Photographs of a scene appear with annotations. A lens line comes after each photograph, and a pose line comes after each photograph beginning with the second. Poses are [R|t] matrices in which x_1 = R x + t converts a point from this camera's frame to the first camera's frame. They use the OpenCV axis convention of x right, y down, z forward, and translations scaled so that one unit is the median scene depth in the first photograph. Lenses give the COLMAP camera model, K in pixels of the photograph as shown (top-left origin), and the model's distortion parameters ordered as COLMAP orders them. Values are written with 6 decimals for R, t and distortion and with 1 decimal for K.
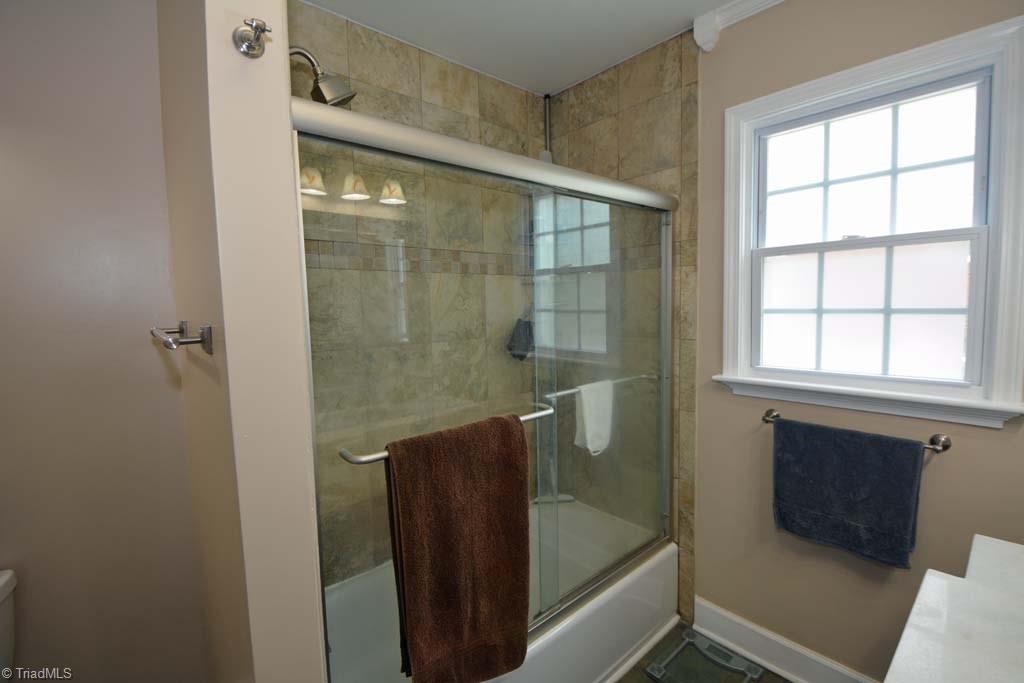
lens RADIAL K [[447.7, 0, 515.1], [0, 447.7, 338.4], [0, 0, 1]] dist [0.003816, -0.021696]
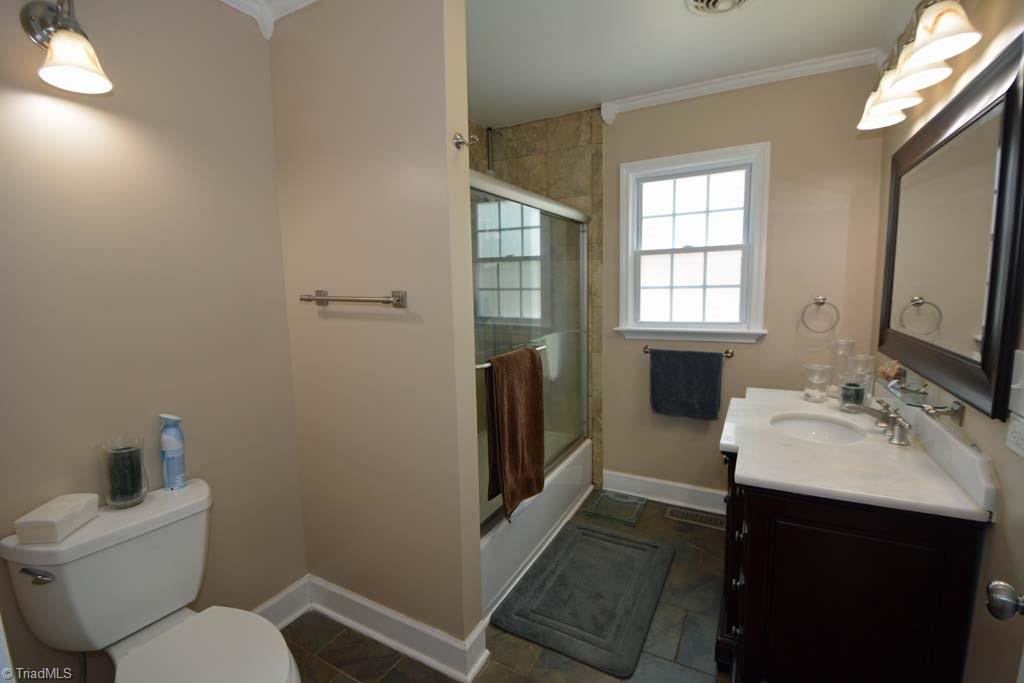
lens RADIAL K [[447.7, 0, 515.1], [0, 447.7, 338.4], [0, 0, 1]] dist [0.003816, -0.021696]
pose [[0.936398, -0.038698, 0.348799, -0.462319], [0.027640, 0.998947, 0.036625, 0.051994], [-0.349849, -0.024654, 0.936482, -0.397185]]
